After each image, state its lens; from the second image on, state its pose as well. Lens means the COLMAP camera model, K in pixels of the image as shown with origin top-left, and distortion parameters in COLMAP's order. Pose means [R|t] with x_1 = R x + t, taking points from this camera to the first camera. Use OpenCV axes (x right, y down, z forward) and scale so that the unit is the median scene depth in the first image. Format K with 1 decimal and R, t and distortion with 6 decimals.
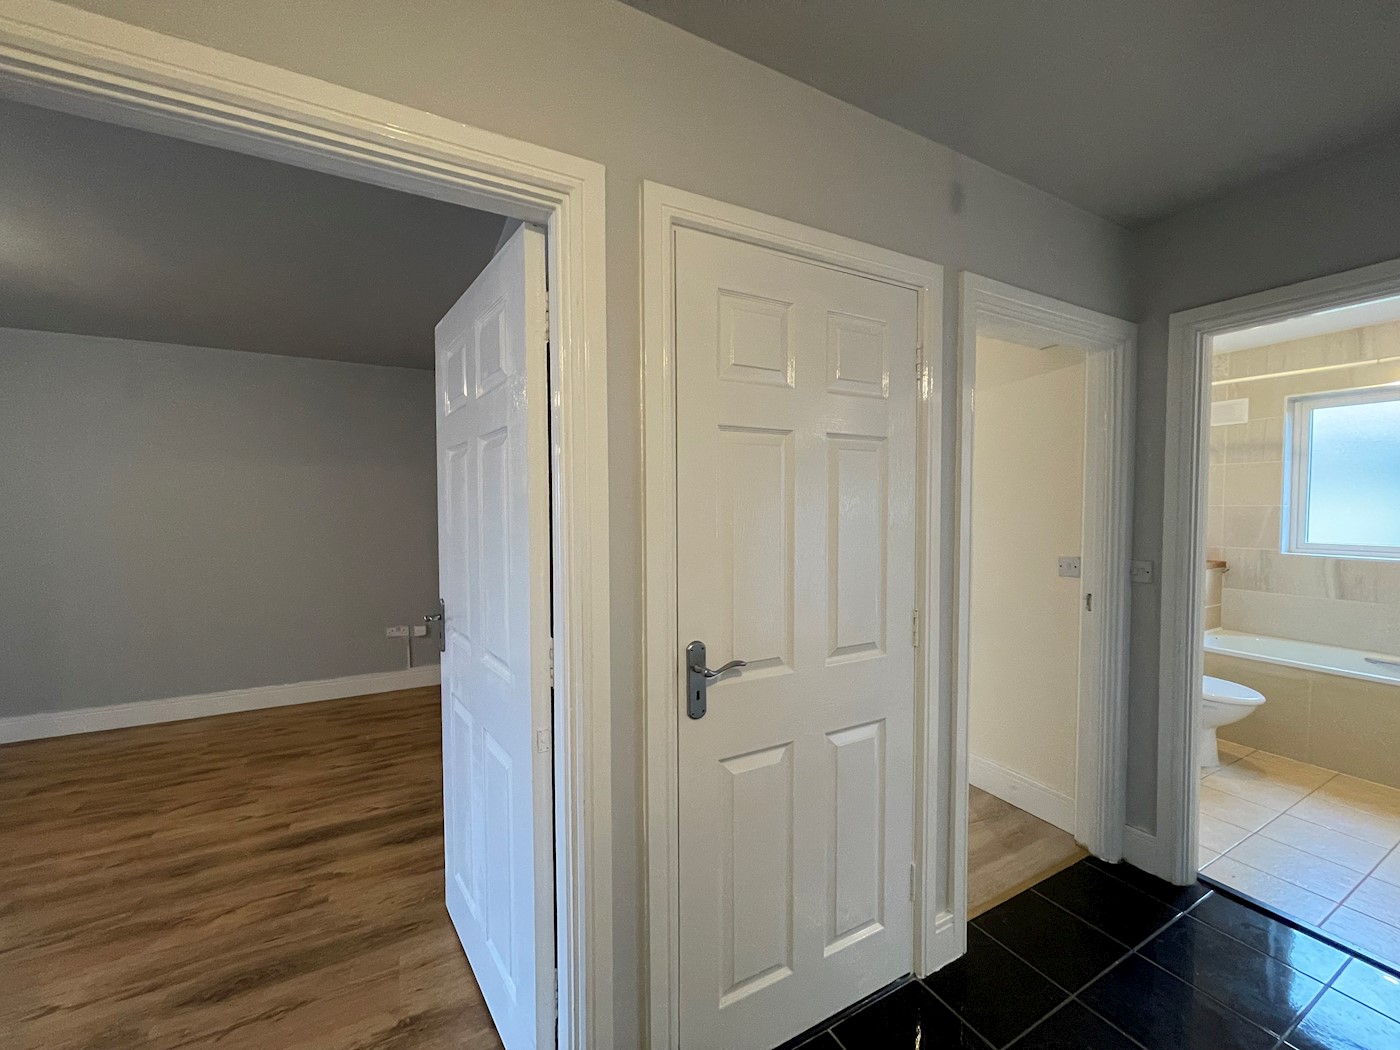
lens RADIAL K [[564.4, 0, 696.4], [0, 564.4, 528.8], [0, 0, 1]] dist [-0.000209, -0.000371]
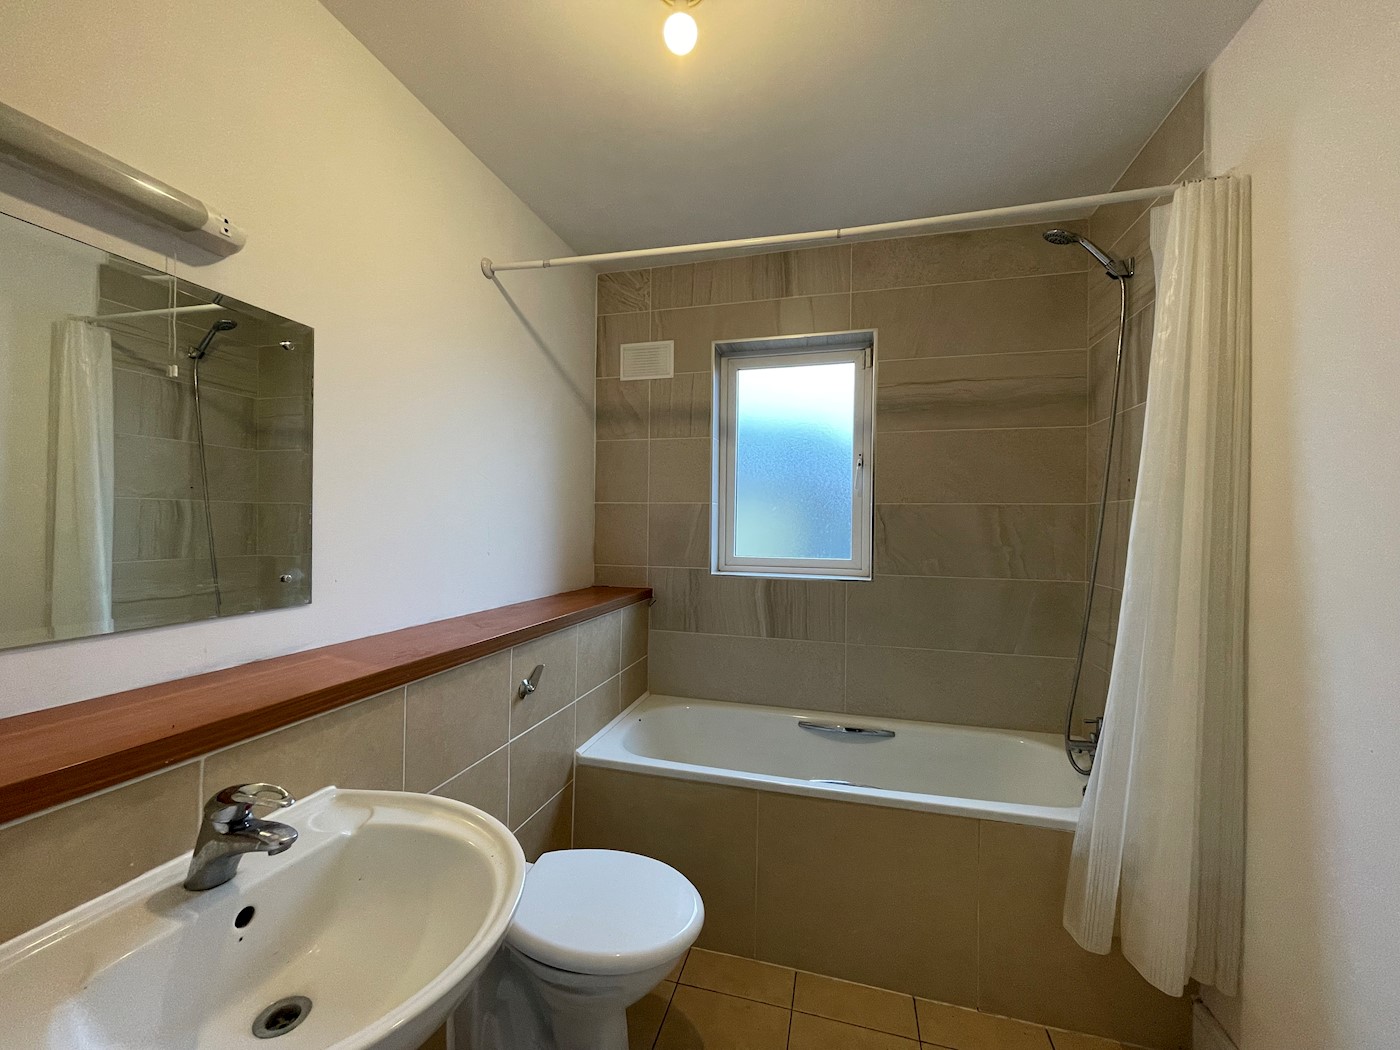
lens RADIAL K [[564.4, 0, 696.4], [0, 564.4, 528.8], [0, 0, 1]] dist [-0.000209, -0.000371]
pose [[0.690026, 0.010127, 0.723713, 0.592221], [0.012202, 0.999597, -0.025621, 0.007456], [-0.723681, 0.026510, 0.689625, 0.603094]]
